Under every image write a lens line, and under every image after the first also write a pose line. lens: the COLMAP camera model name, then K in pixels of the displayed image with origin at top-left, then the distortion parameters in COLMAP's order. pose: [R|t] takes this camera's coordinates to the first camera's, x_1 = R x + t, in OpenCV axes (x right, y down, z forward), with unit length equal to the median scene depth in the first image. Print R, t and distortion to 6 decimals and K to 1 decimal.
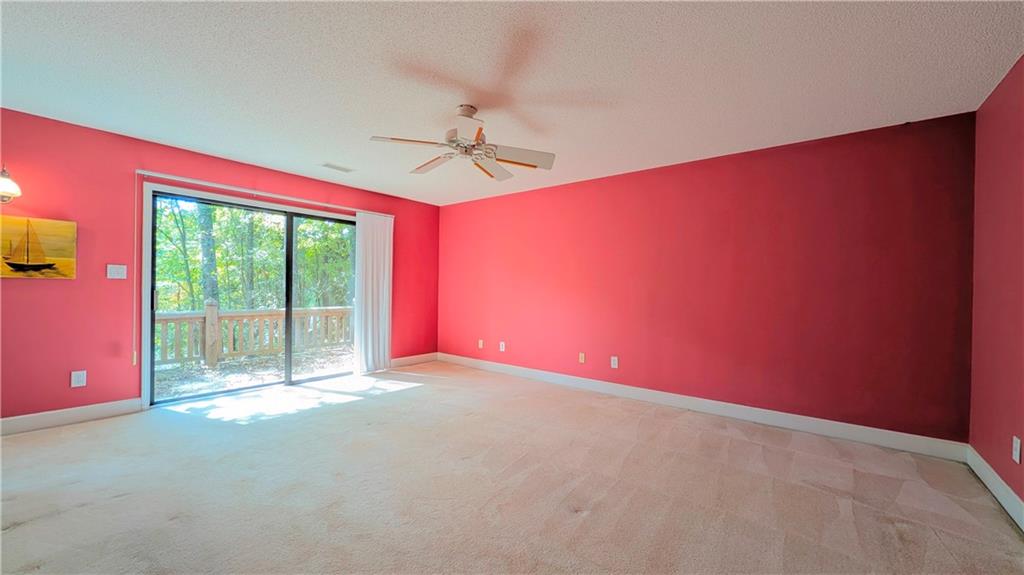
lens RADIAL K [[392.6, 0, 515.9], [0, 392.6, 288.9], [0, 0, 1]] dist [-0.000065, 0.000164]
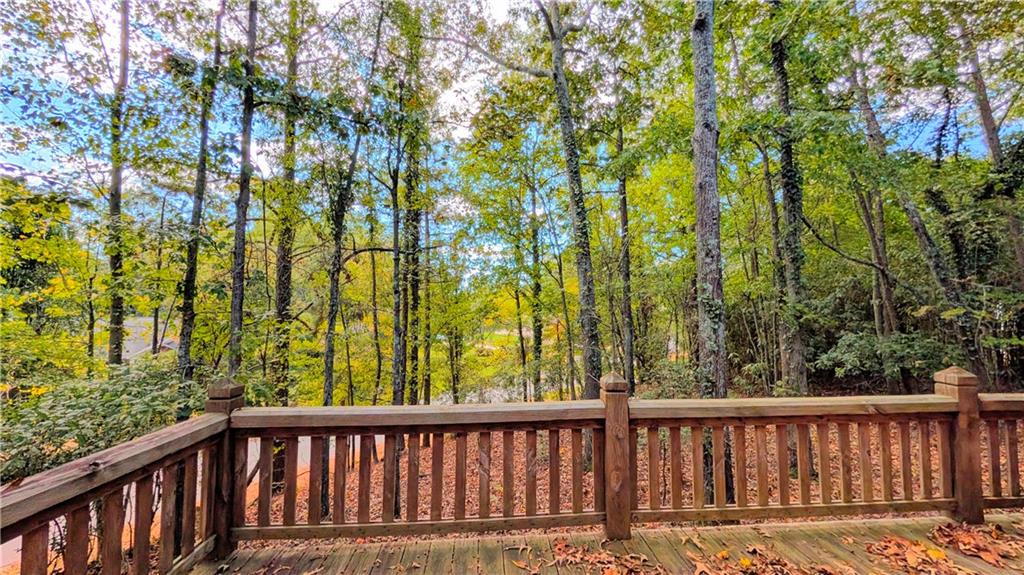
lens RADIAL K [[392.6, 0, 515.9], [0, 392.6, 288.9], [0, 0, 1]] dist [-0.000065, 0.000164]
pose [[0.681862, -0.070027, -0.728122, -0.538659], [0.012393, 0.996370, -0.084220, -0.027309], [0.731376, 0.048403, 0.680254, 0.640391]]
